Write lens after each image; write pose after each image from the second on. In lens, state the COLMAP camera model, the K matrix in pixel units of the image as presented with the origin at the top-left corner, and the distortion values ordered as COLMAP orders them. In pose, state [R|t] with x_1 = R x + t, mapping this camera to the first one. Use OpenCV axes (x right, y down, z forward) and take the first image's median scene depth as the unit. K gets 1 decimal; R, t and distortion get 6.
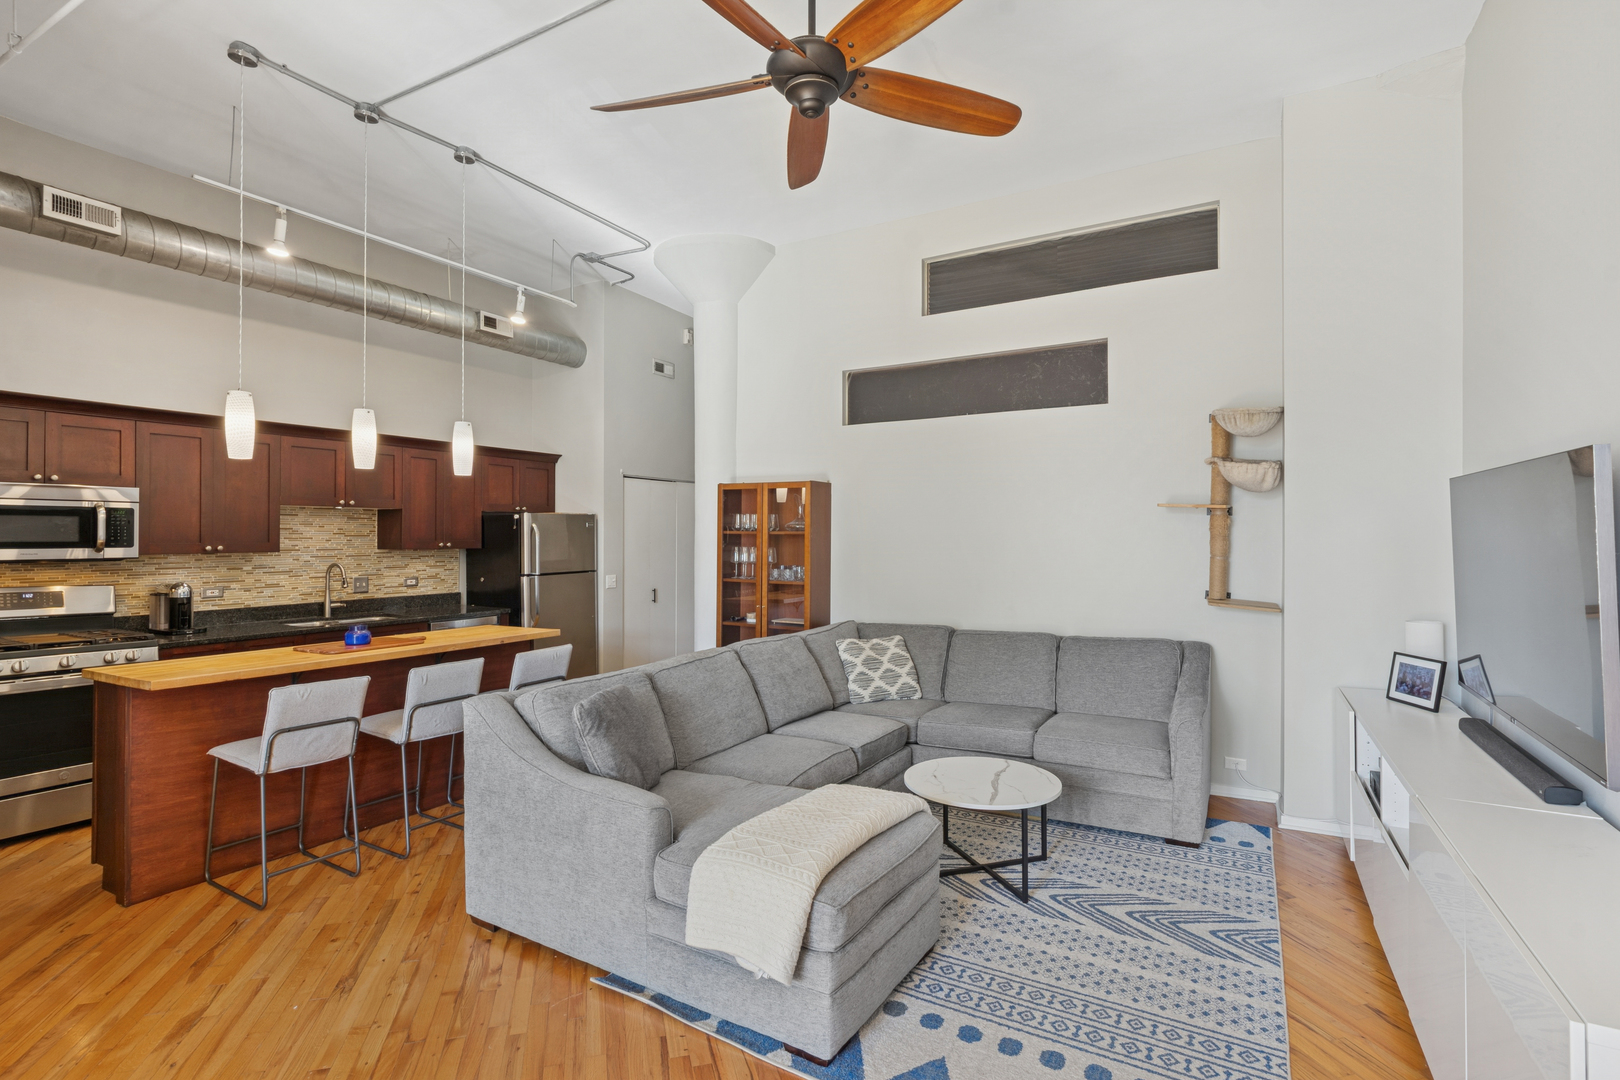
lens RADIAL K [[780.3, 0, 813.2], [0, 780.3, 531.2], [0, 0, 1]] dist [-0.002593, -0.000356]
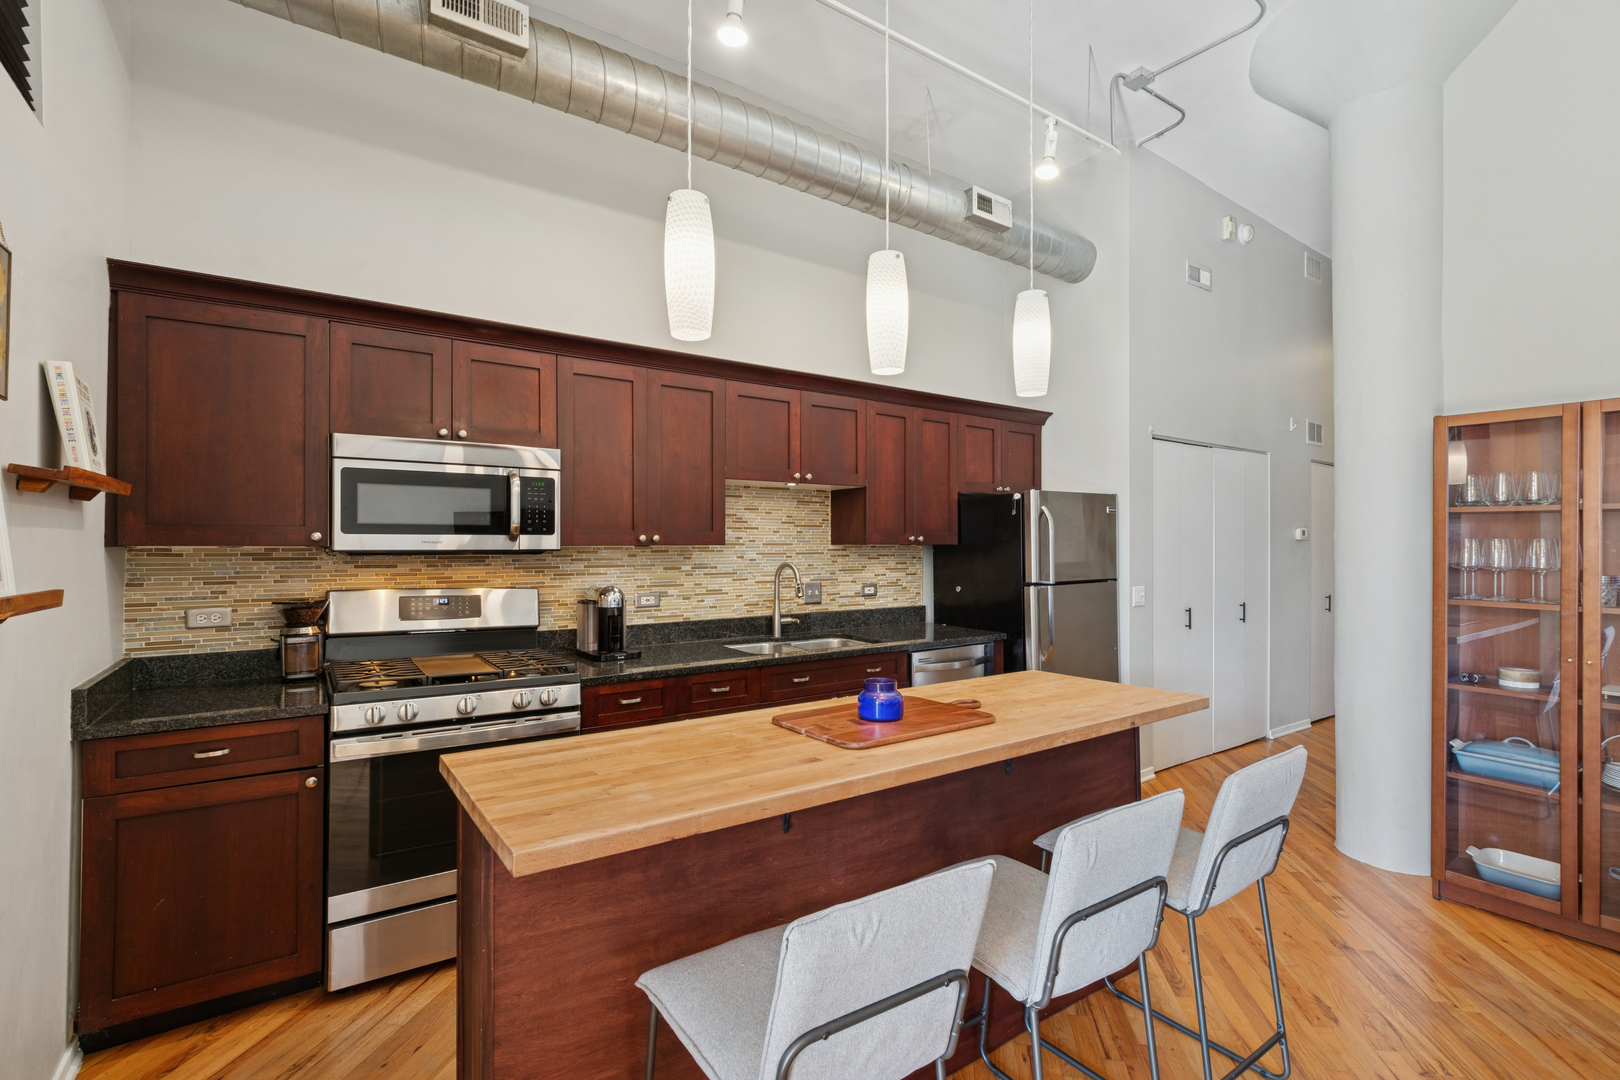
lens RADIAL K [[733.4, 0, 811.6], [0, 733.4, 547.5], [0, 0, 1]] dist [0.001430, 0.000060]
pose [[0.905154, -0.000285, -0.425084, -0.334238], [0.003930, 0.999963, 0.007698, 0.024127], [0.425066, -0.008638, 0.905121, 0.436197]]
